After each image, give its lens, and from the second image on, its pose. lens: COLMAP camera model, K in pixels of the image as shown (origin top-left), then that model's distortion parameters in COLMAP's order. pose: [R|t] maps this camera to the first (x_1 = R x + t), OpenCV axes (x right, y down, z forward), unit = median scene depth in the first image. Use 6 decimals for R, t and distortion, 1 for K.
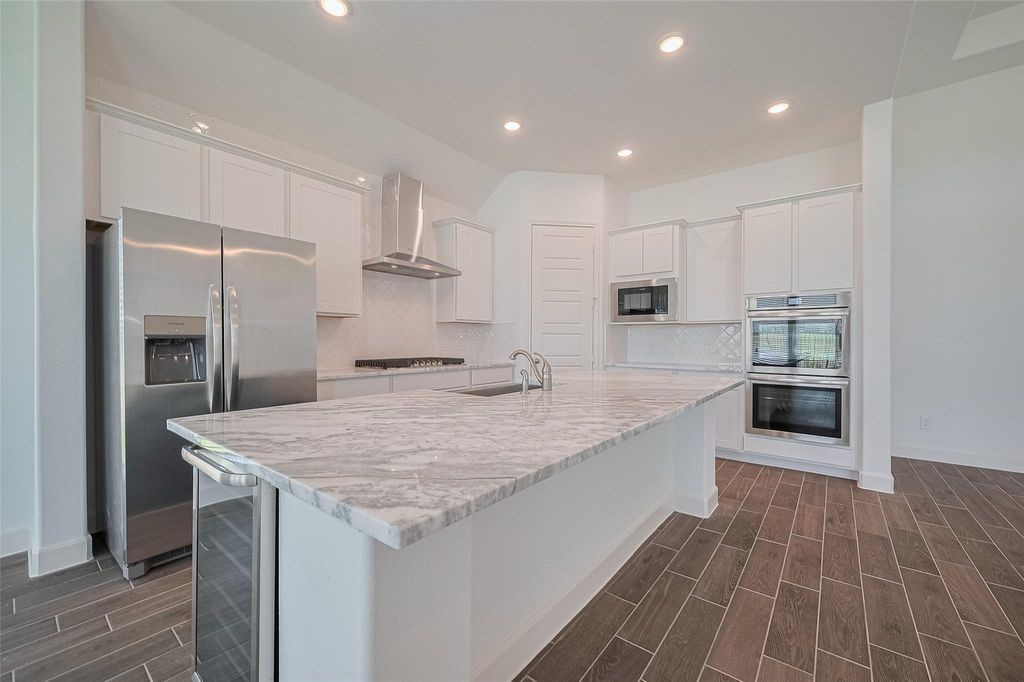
lens RADIAL K [[403.9, 0, 509.3], [0, 403.9, 343.5], [0, 0, 1]] dist [-0.000230, 0.000083]
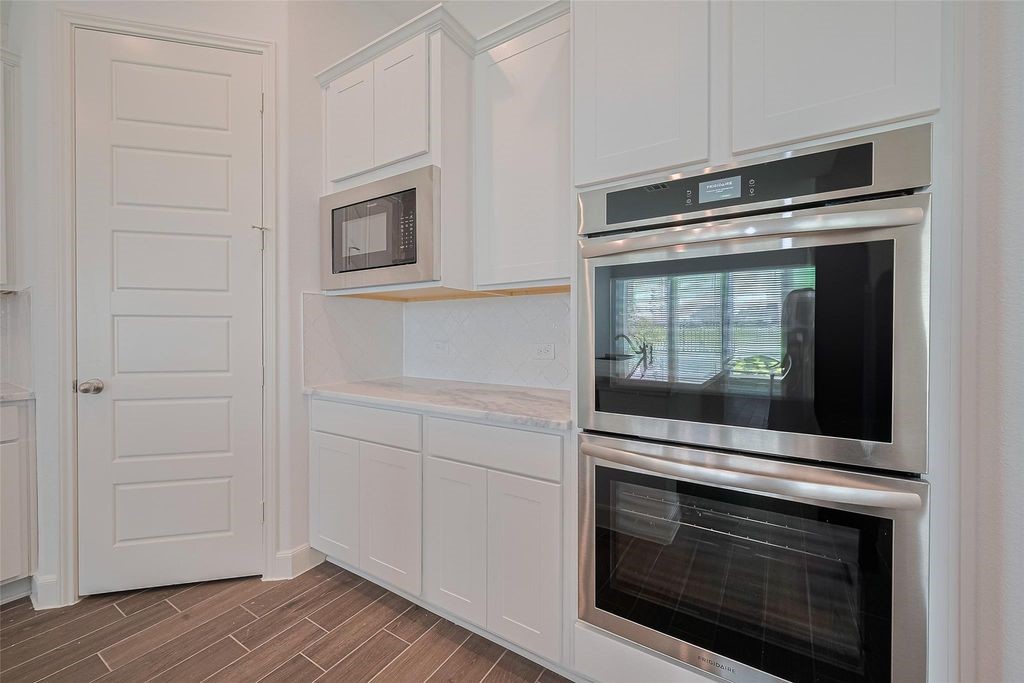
lens RADIAL K [[403.9, 0, 516.4], [0, 403.9, 336.0], [0, 0, 1]] dist [-0.000230, 0.000083]
pose [[0.993789, -0.001907, 0.111268, 0.440670], [0.002184, 0.999995, -0.002361, -0.002776], [-0.111263, 0.002589, 0.993788, 0.605975]]
